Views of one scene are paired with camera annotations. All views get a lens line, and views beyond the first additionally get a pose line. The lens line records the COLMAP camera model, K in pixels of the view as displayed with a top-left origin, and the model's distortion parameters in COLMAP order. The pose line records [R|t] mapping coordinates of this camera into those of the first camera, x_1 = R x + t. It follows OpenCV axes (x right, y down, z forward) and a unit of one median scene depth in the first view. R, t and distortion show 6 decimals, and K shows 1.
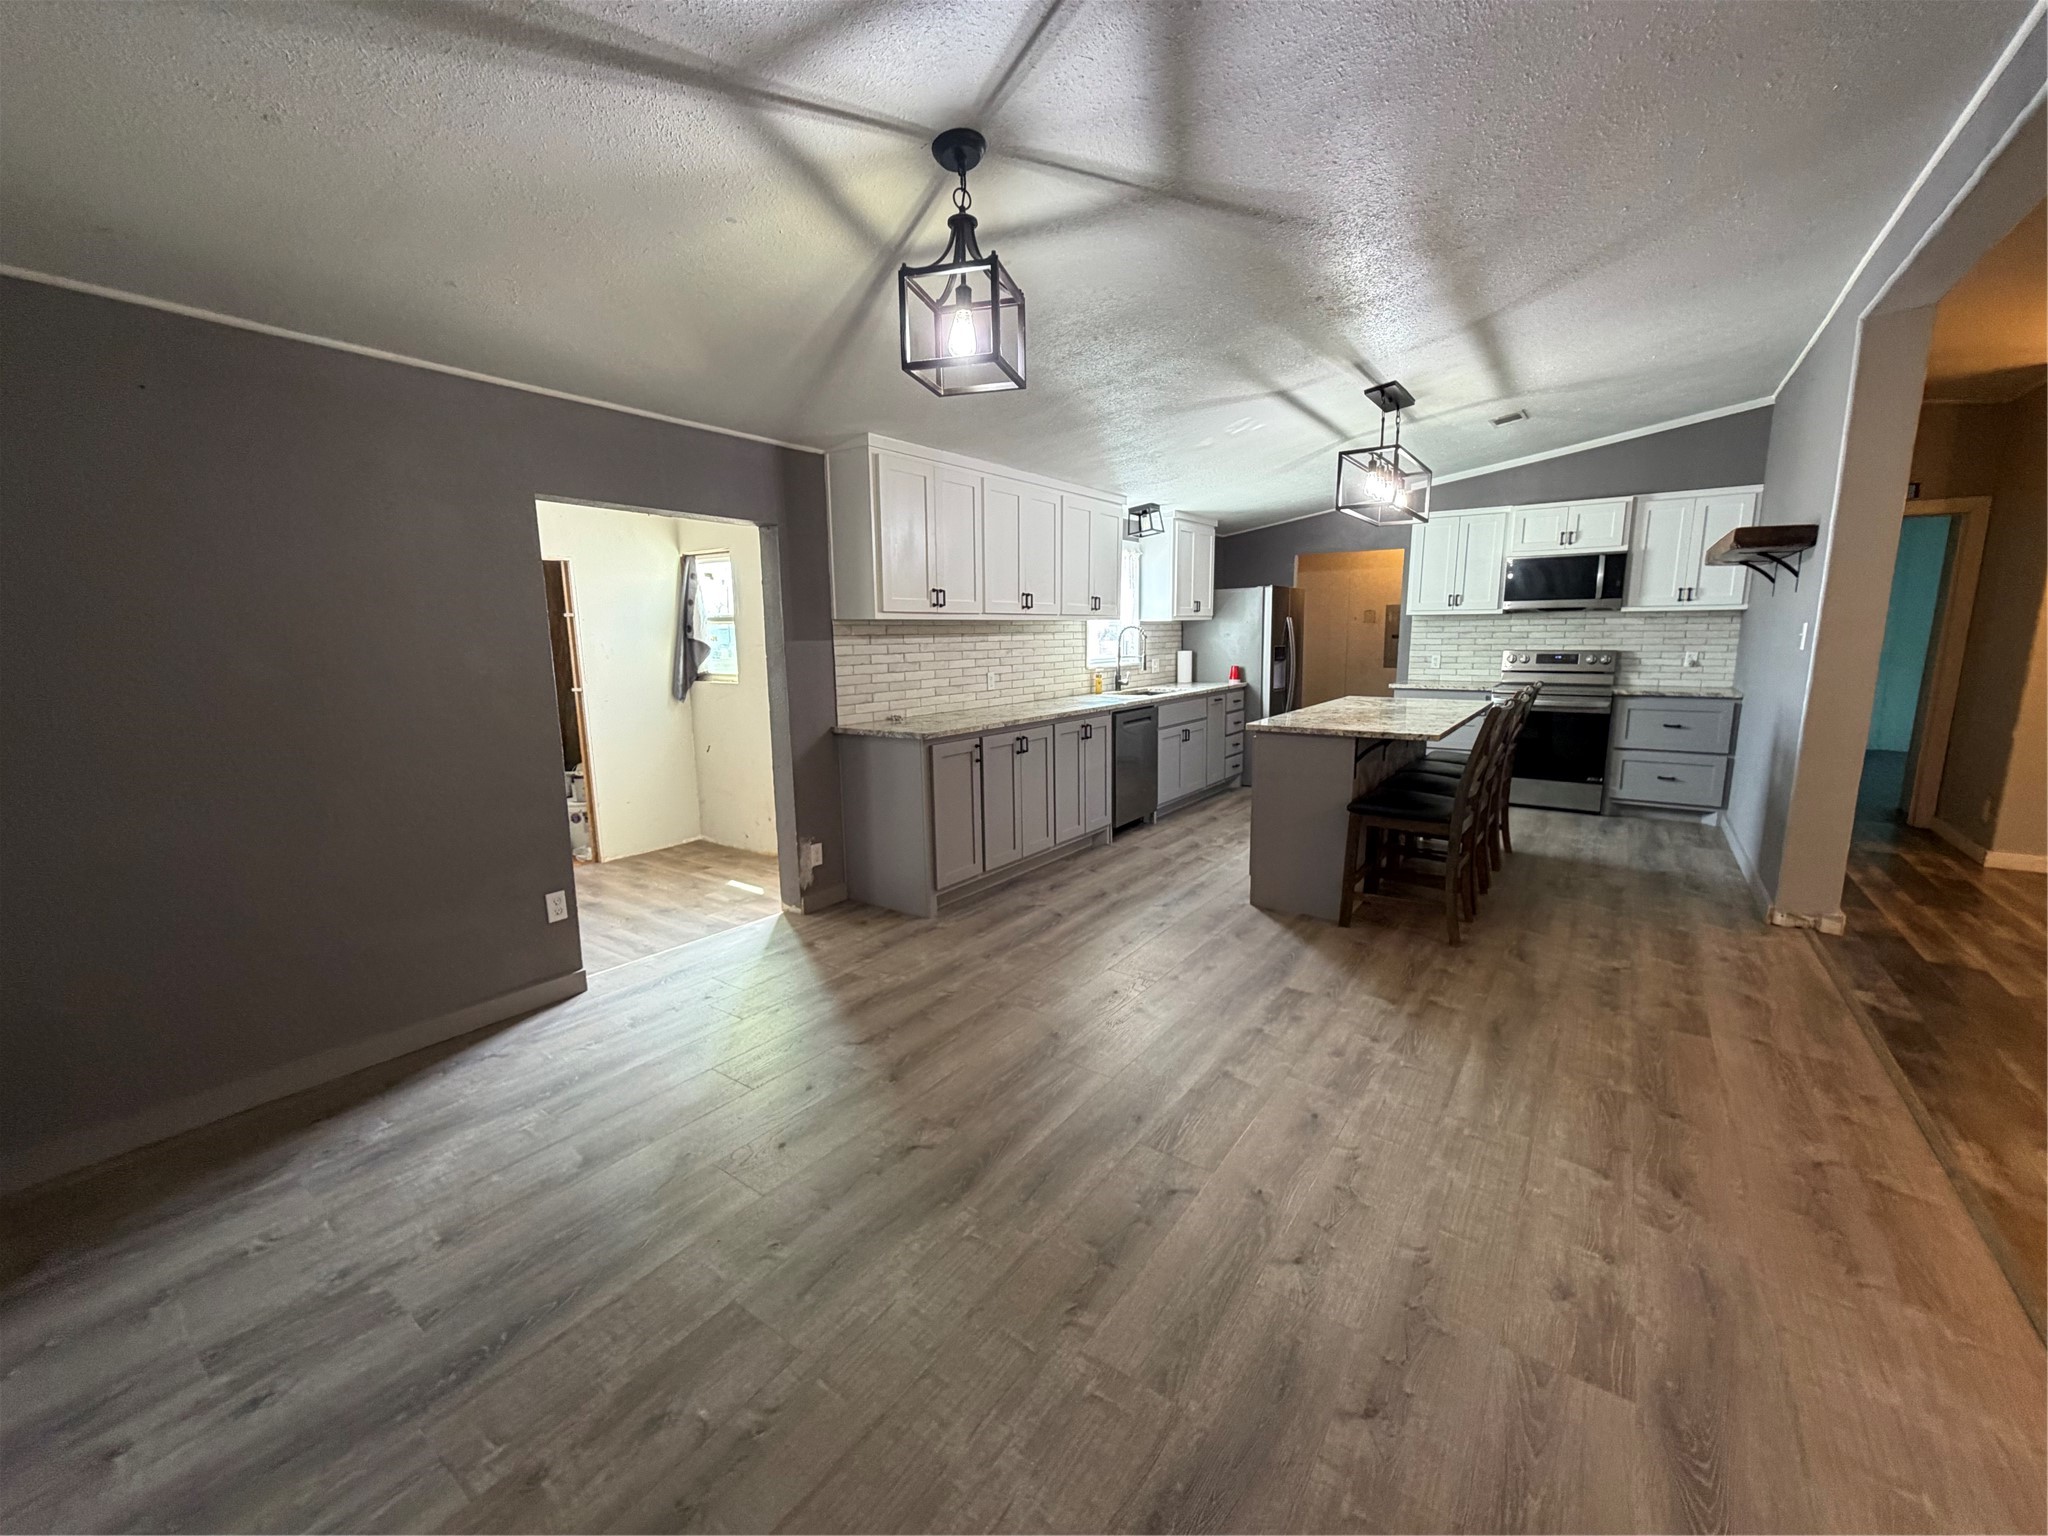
lens RADIAL K [[808.7, 0, 1035.3], [0, 808.7, 770.0], [0, 0, 1]] dist [0.000427, -0.000072]
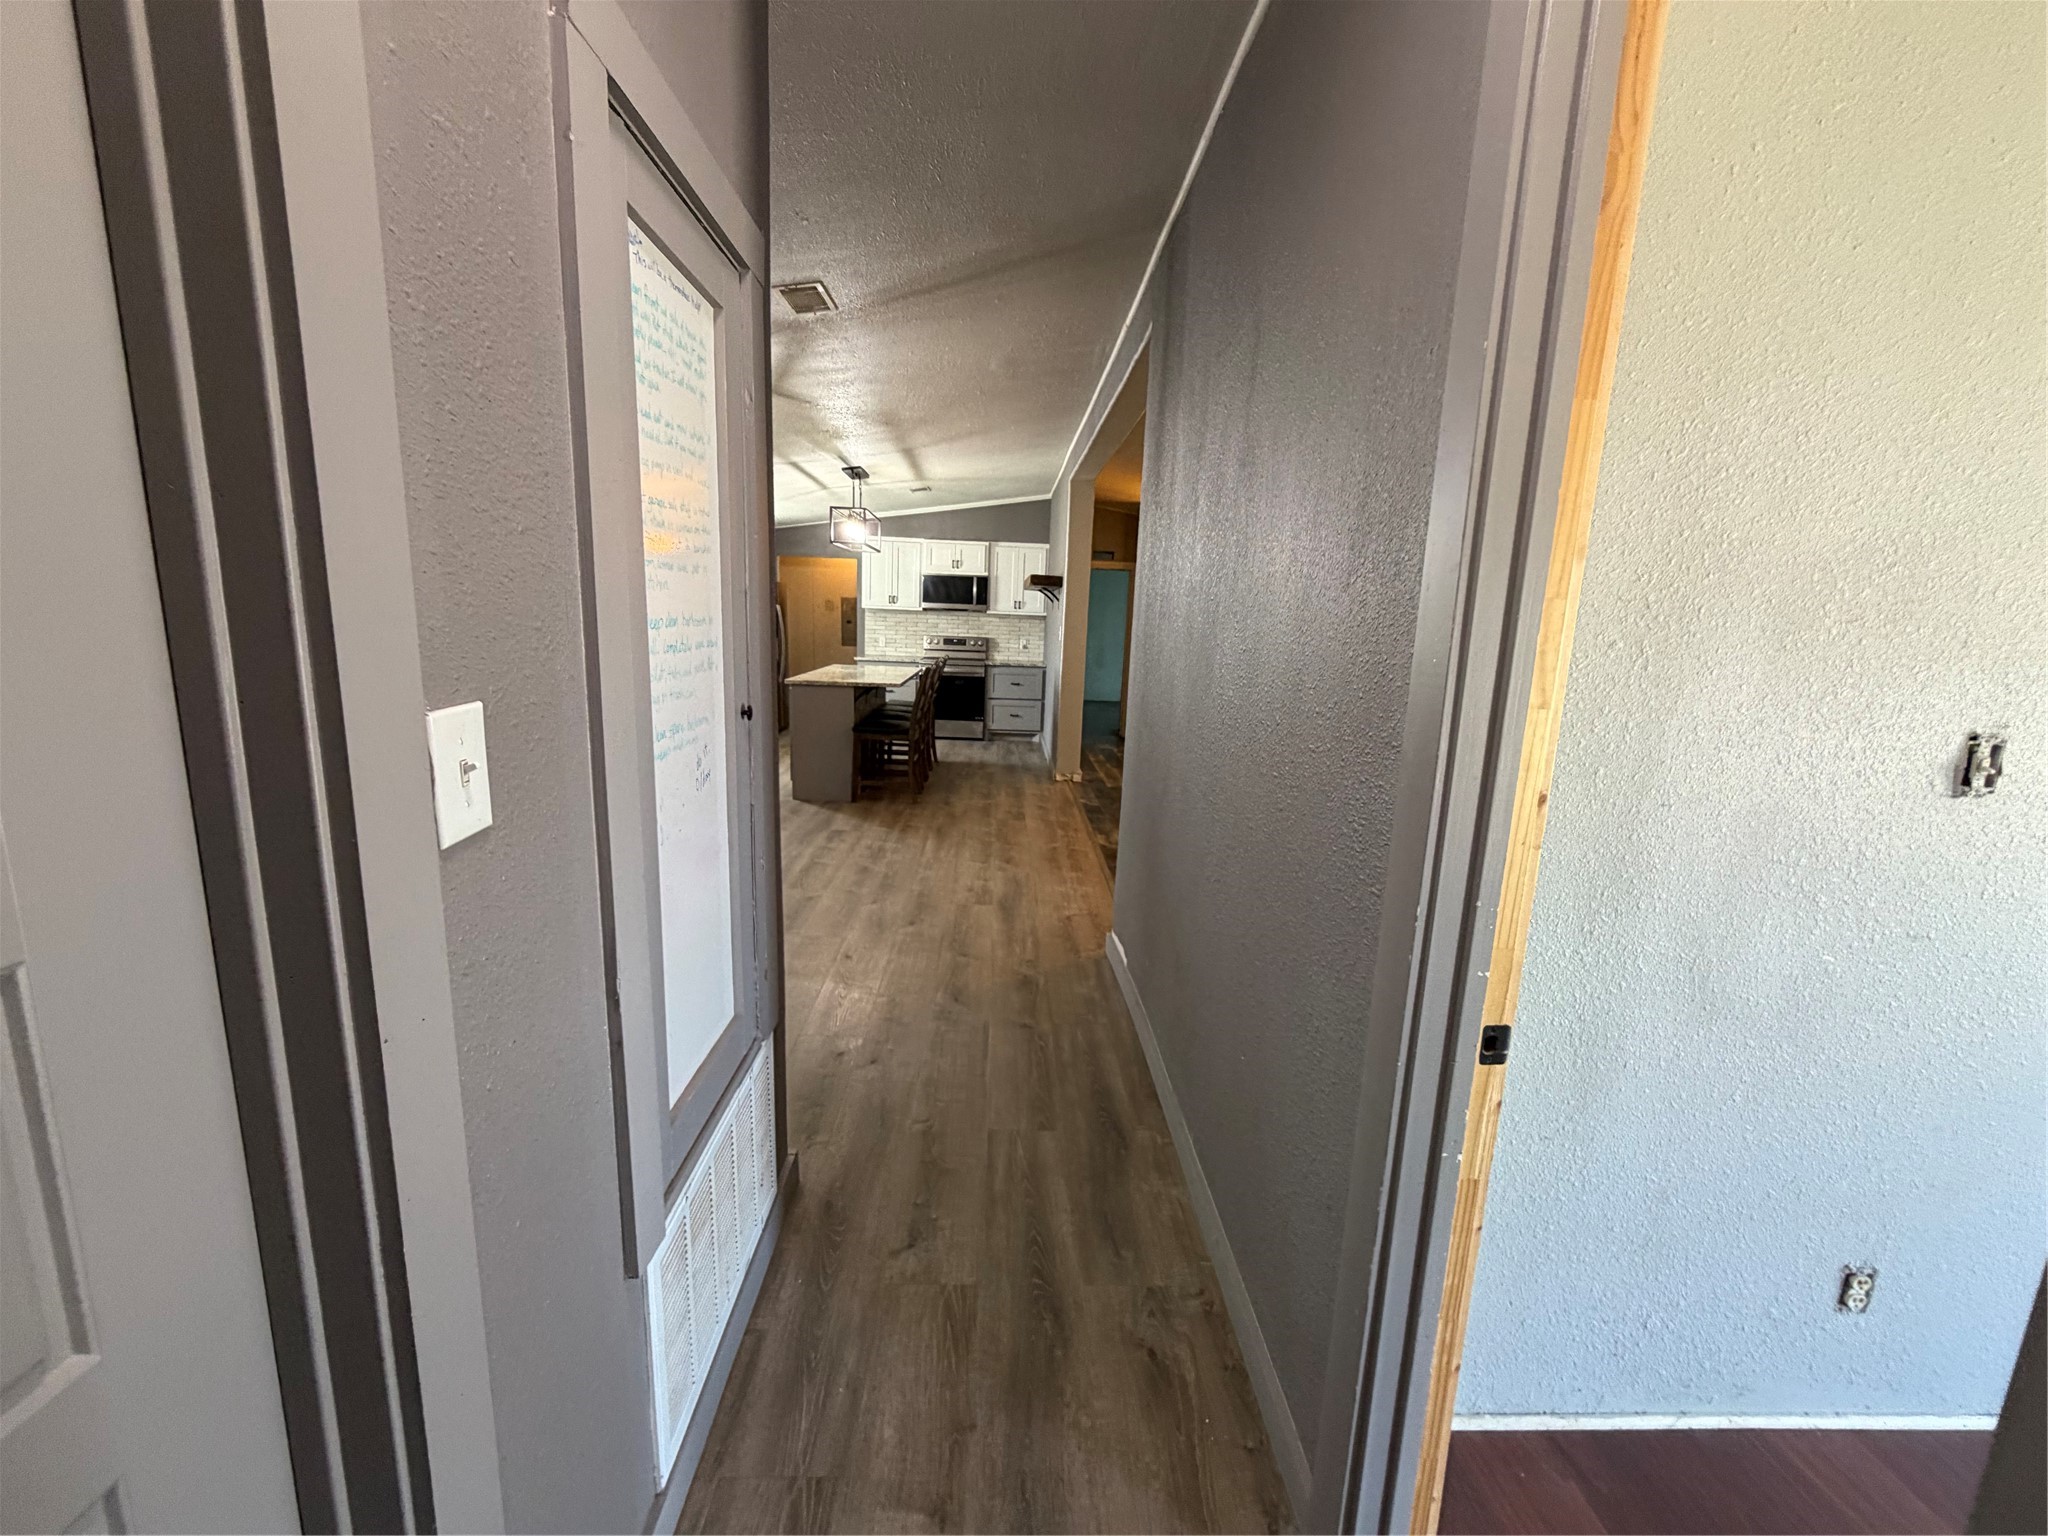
lens RADIAL K [[808.7, 0, 1023.0], [0, 808.7, 766.5], [0, 0, 1]] dist [0.000427, -0.000072]
pose [[0.794977, -0.068190, 0.602795, -0.273159], [0.054361, 0.997672, 0.041167, 0.060178], [-0.604199, 0.000042, 0.796833, -0.425500]]
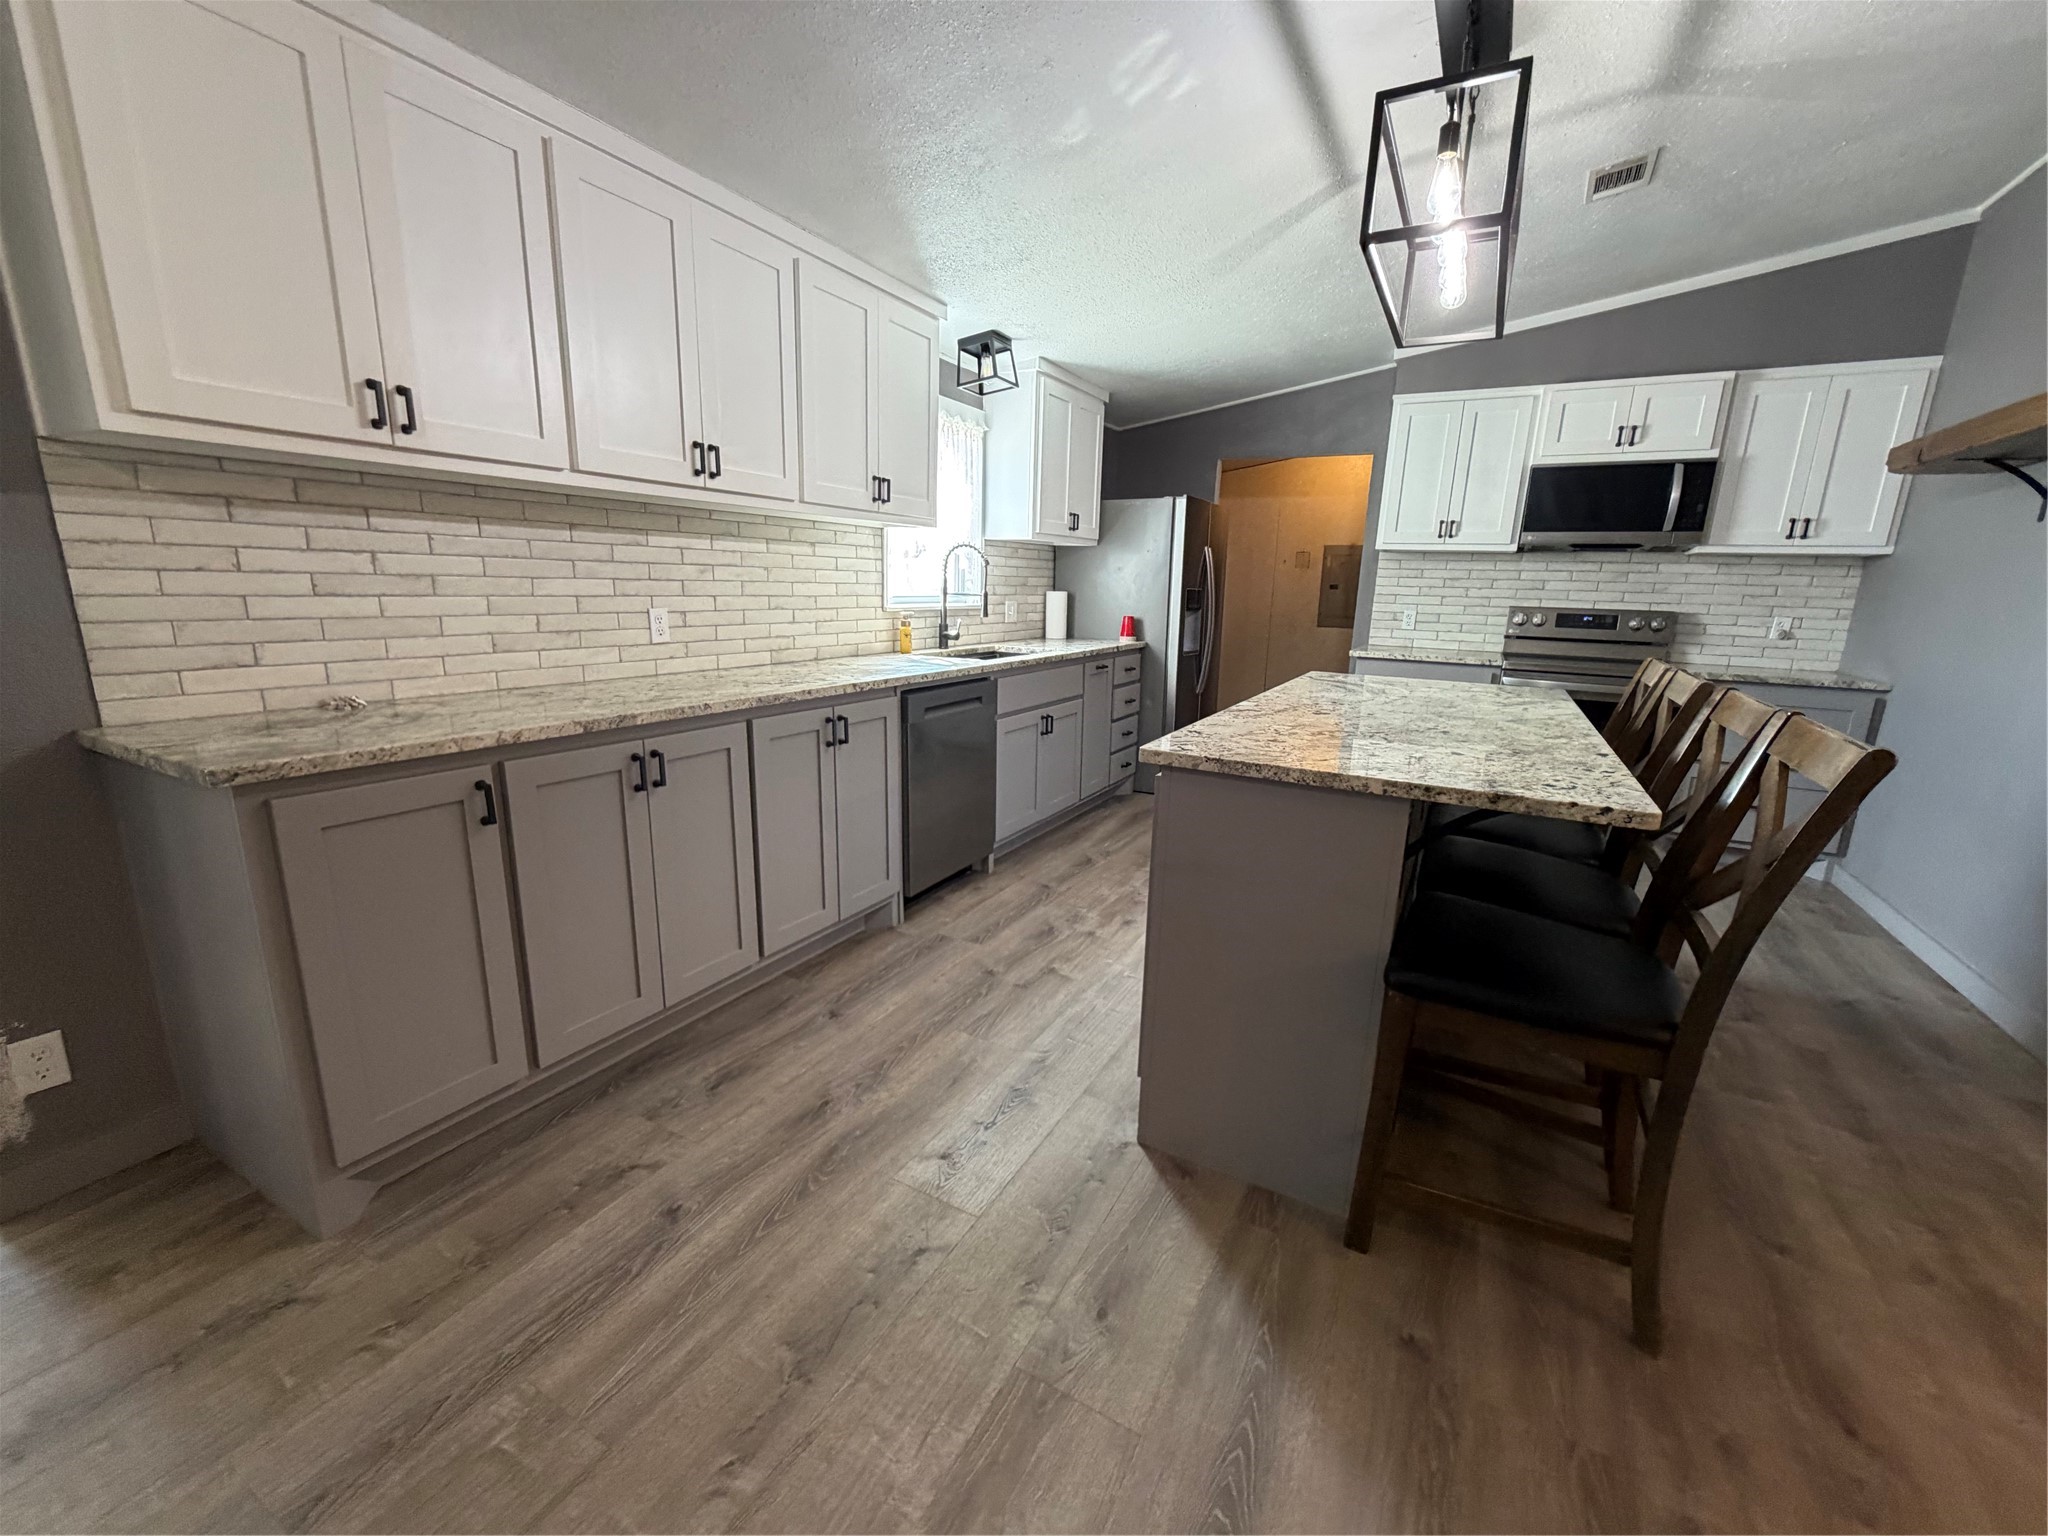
lens RADIAL K [[808.7, 0, 1034.1], [0, 808.7, 766.1], [0, 0, 1]] dist [0.000427, -0.000072]
pose [[0.992423, 0.012391, 0.122243, 0.137594], [-0.019112, 0.998360, 0.053962, -0.060524], [-0.121374, -0.055889, 0.991032, 0.523938]]
